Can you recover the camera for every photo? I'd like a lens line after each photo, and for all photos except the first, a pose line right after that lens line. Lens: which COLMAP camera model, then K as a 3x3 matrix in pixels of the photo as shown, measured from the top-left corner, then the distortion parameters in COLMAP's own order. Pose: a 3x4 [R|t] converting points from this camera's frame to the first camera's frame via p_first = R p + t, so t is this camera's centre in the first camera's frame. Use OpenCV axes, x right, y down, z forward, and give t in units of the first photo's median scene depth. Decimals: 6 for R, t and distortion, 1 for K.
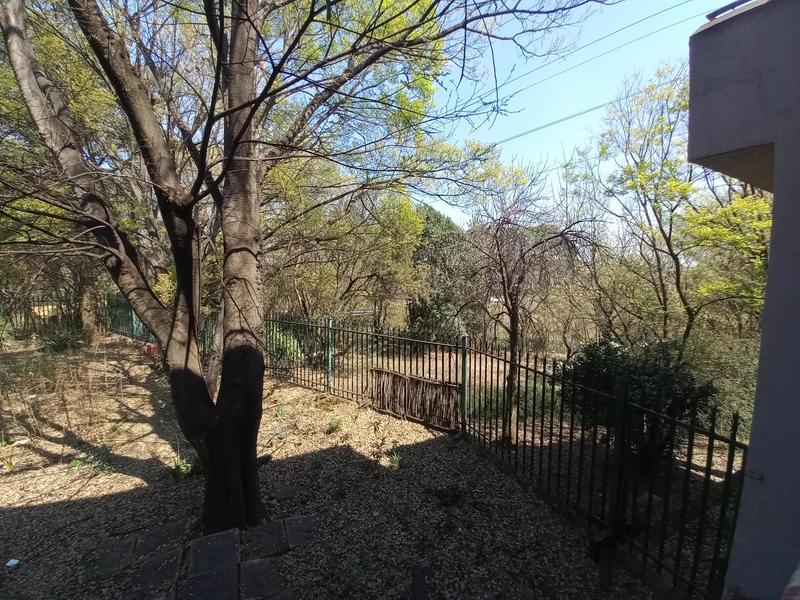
lens RADIAL K [[310.2, 0, 401.5], [0, 310.2, 298.2], [0, 0, 1]] dist [0.020045, -0.017964]
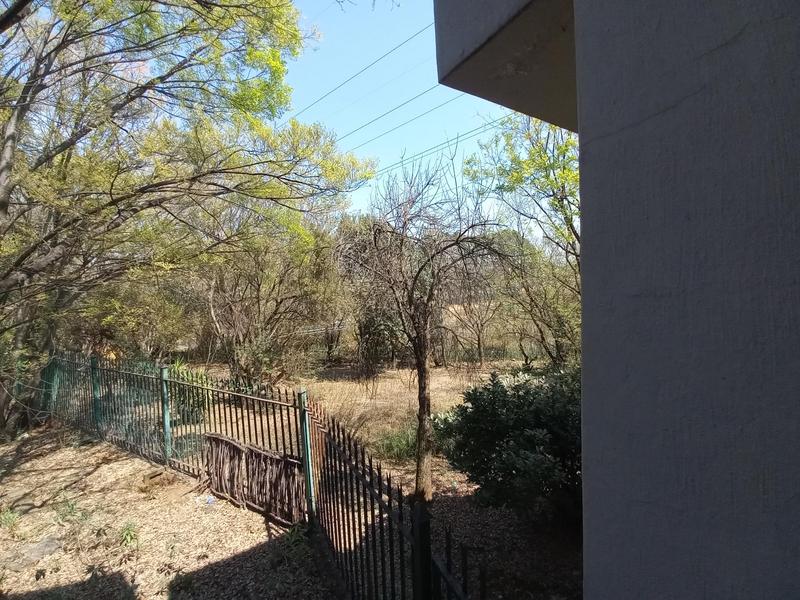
lens RADIAL K [[310.2, 0, 401.5], [0, 310.2, 298.2], [0, 0, 1]] dist [0.020045, -0.017964]
pose [[0.995667, -0.060362, 0.070737, 0.353280], [0.062662, 0.997561, -0.030765, -0.050233], [-0.068707, 0.035065, 0.997020, 0.236560]]
